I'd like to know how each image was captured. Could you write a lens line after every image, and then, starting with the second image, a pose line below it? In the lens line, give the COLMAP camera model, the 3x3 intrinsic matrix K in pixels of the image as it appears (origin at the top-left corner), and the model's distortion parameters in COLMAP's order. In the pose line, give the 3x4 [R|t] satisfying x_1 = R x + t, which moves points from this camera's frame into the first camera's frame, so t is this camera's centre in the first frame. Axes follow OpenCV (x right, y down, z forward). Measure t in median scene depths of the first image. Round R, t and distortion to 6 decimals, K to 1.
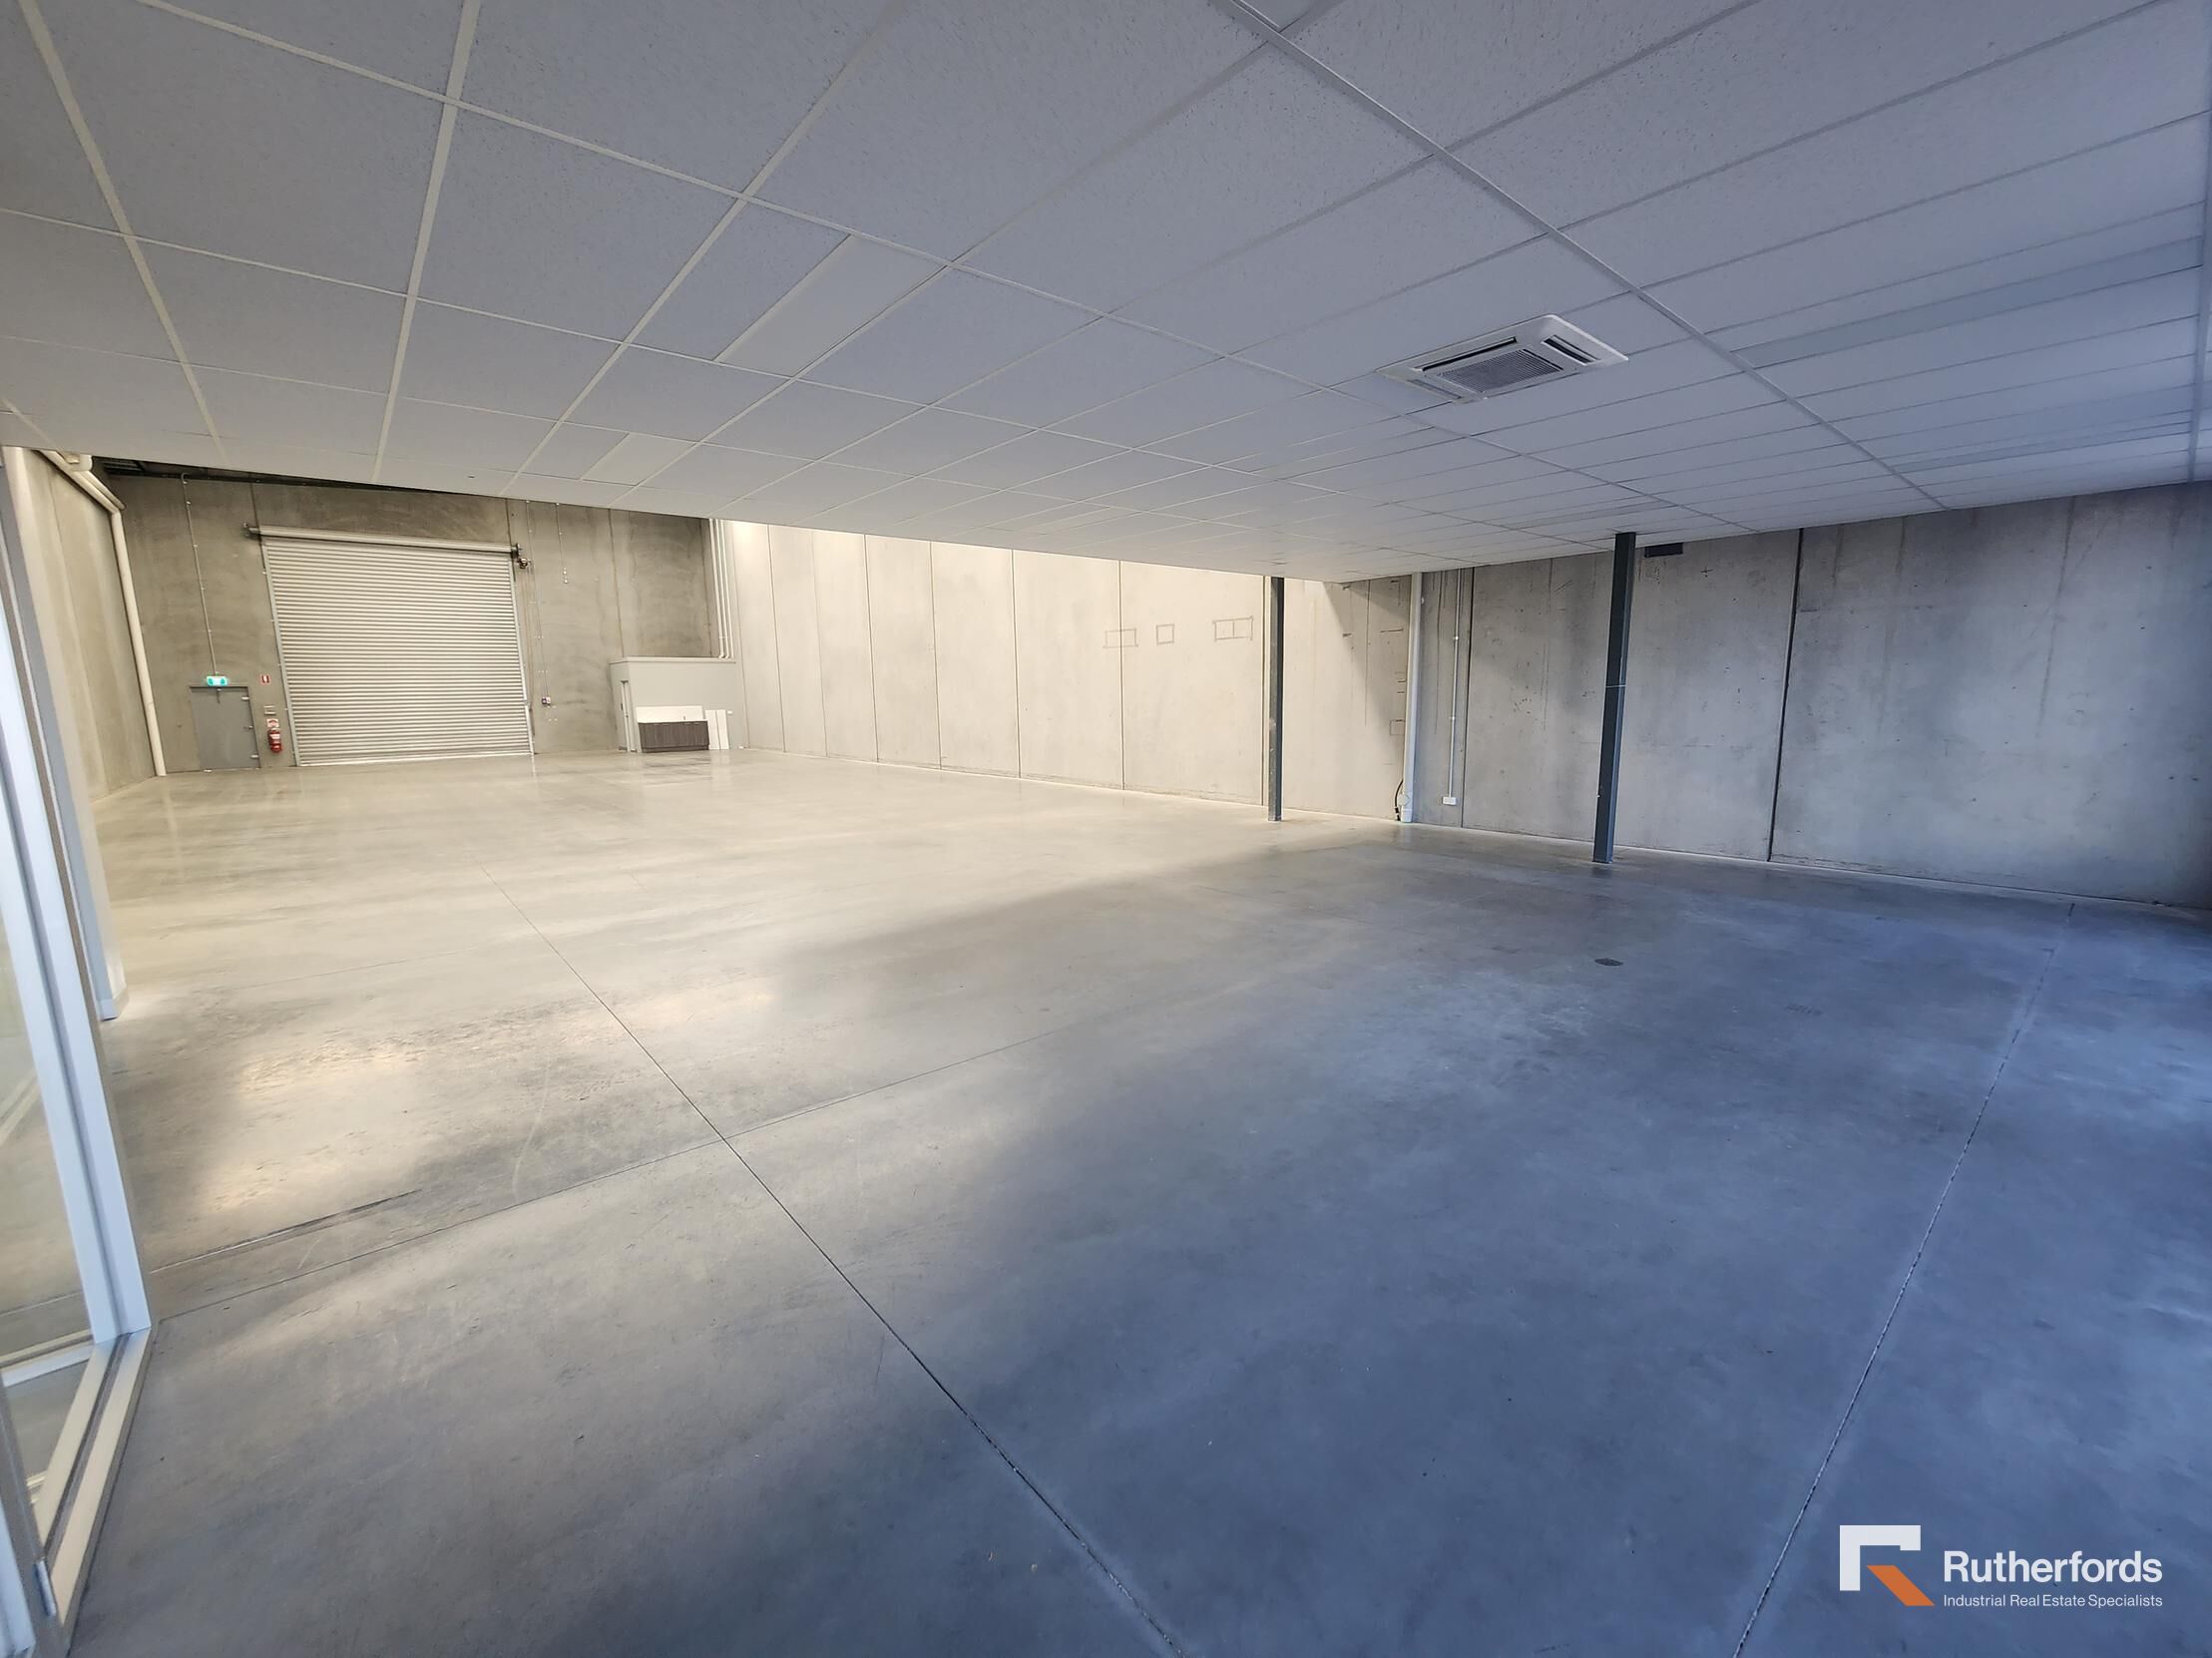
lens RADIAL K [[900.9, 0, 1109.0], [0, 900.9, 831.6], [0, 0, 1]] dist [-0.001908, -0.000123]
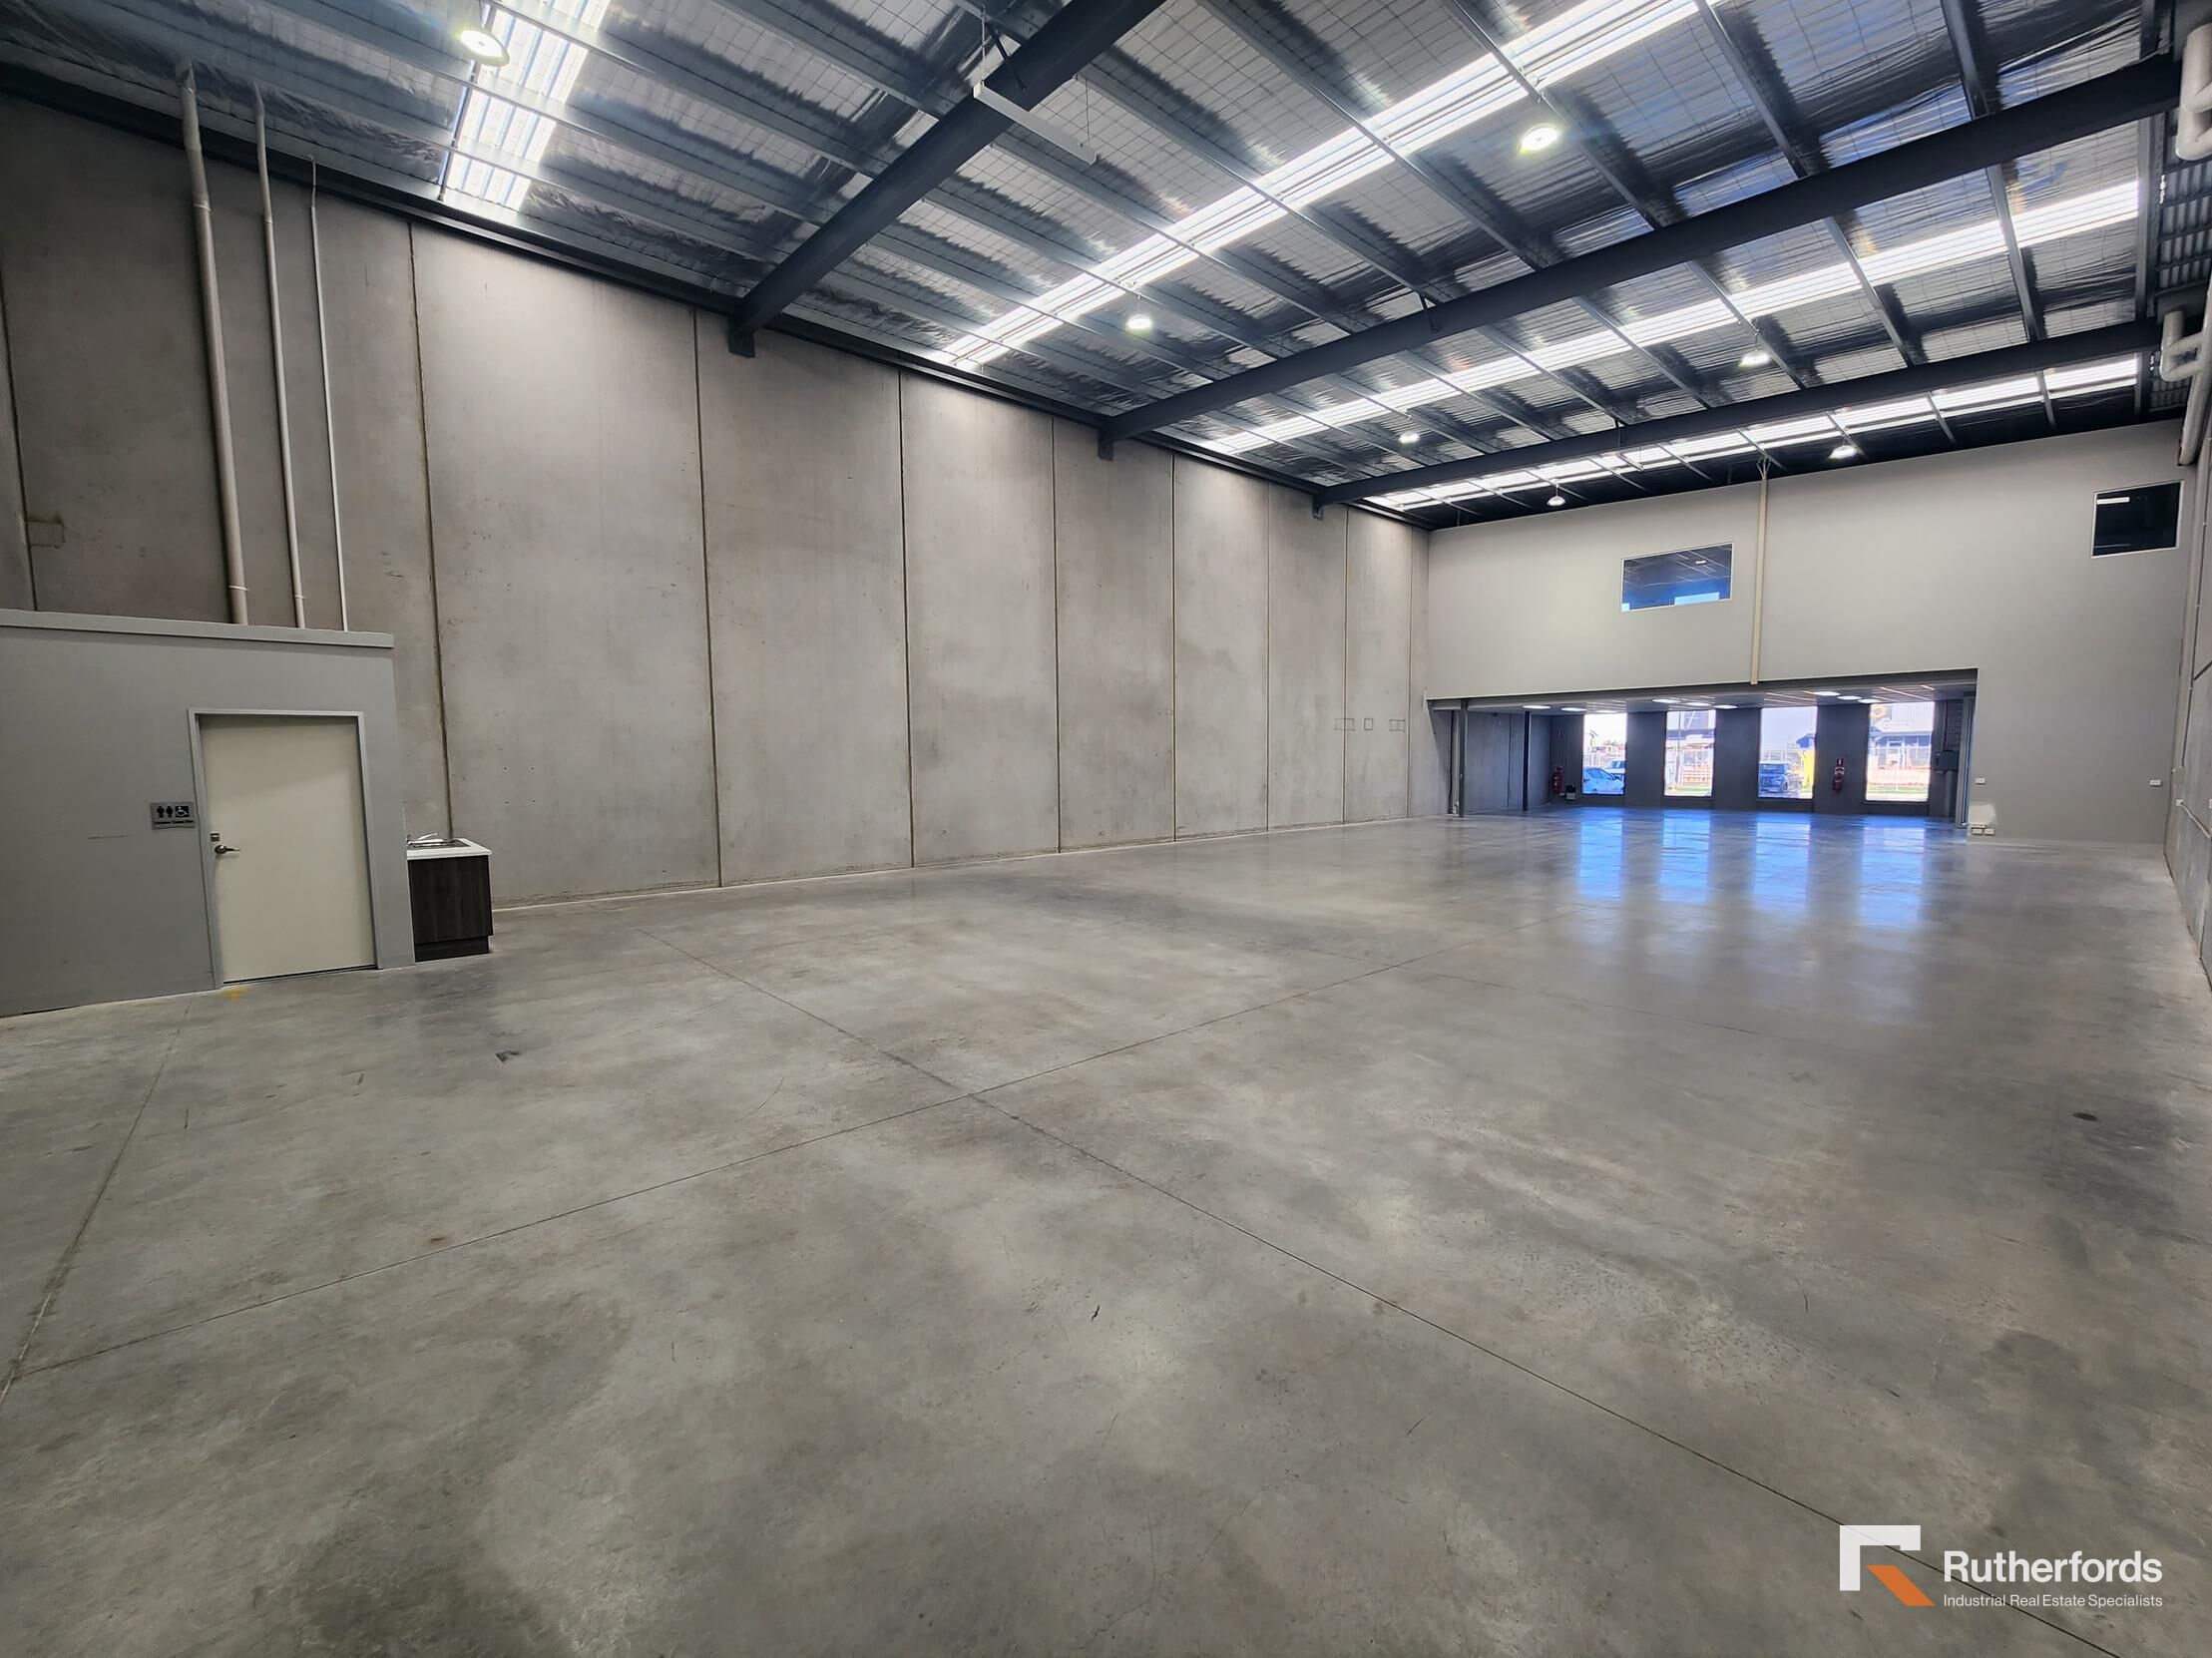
lens RADIAL K [[900.9, 0, 1109.0], [0, 900.9, 831.6], [0, 0, 1]] dist [-0.001908, -0.000123]
pose [[-0.017080, -0.066500, 0.997640, -1.114629], [0.168092, 0.983394, 0.068428, -0.152788], [-0.985623, 0.168864, -0.005618, 1.057379]]
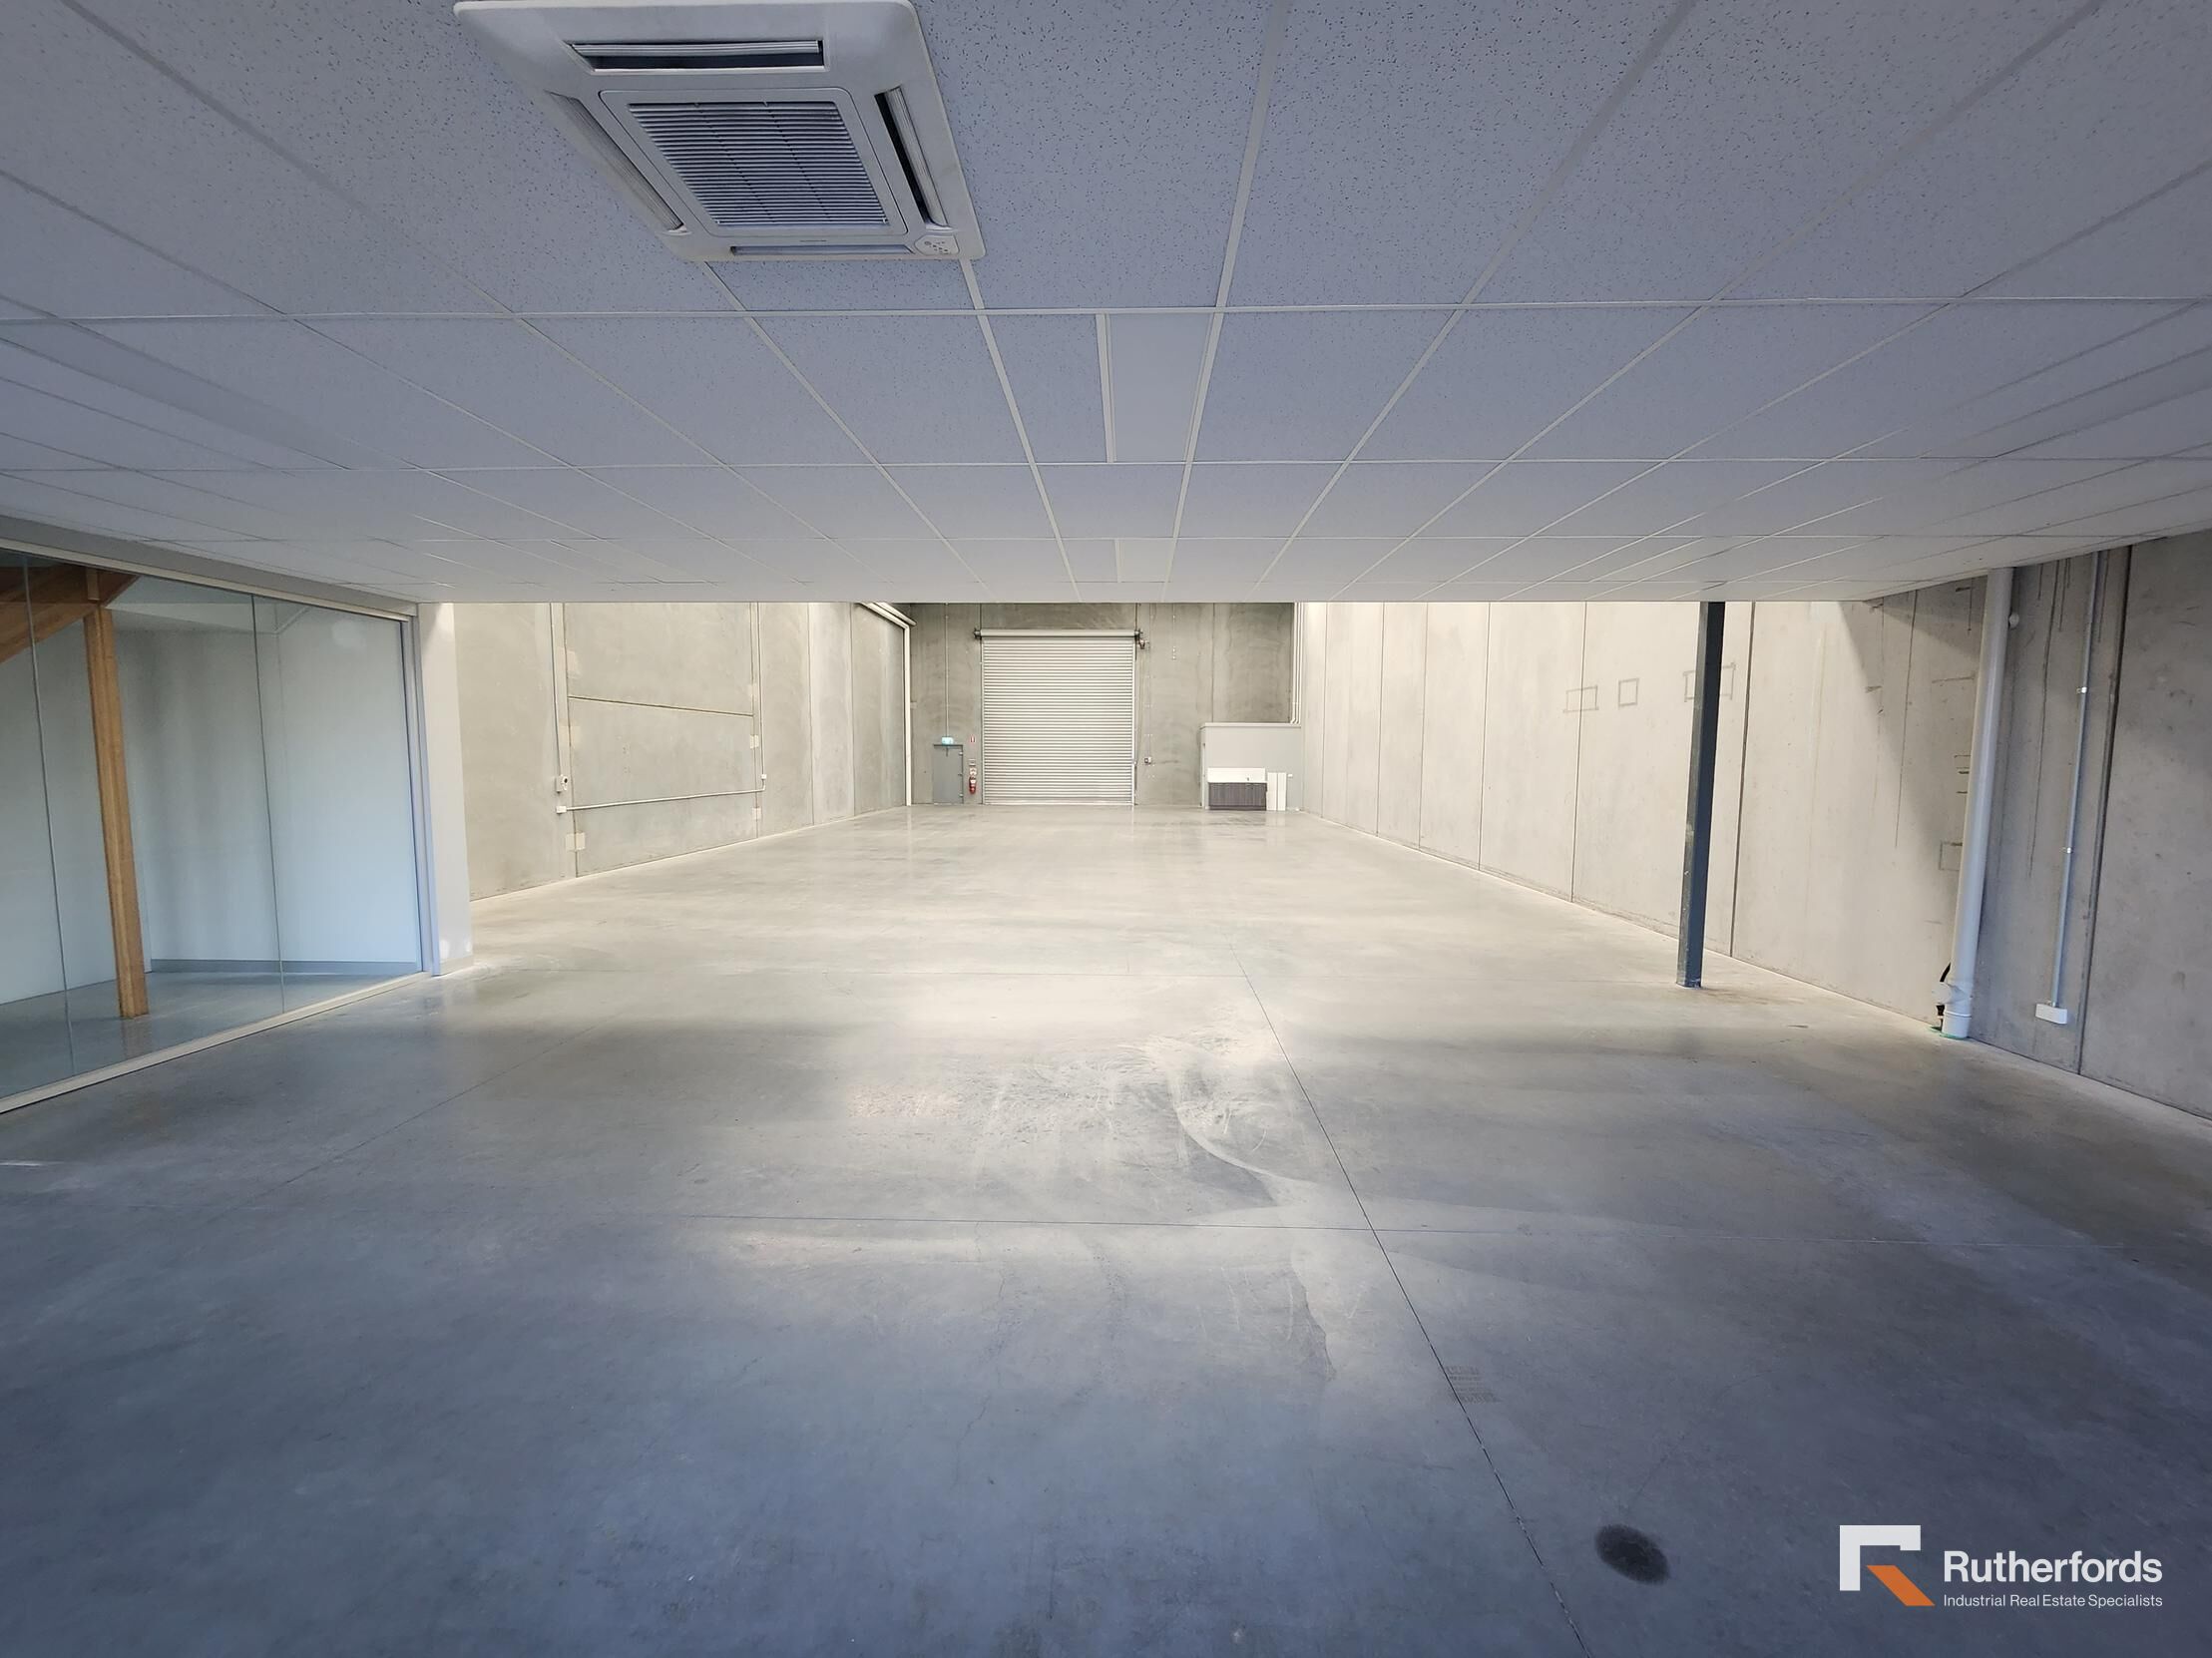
lens RADIAL K [[900.9, 0, 1109.0], [0, 900.9, 831.6], [0, 0, 1]] dist [-0.001908, -0.000123]
pose [[0.742104, 0.077187, -0.665826, 0.167489], [-0.121841, 0.992332, -0.020762, -0.032133], [0.659118, 0.096533, 0.745818, 0.147949]]
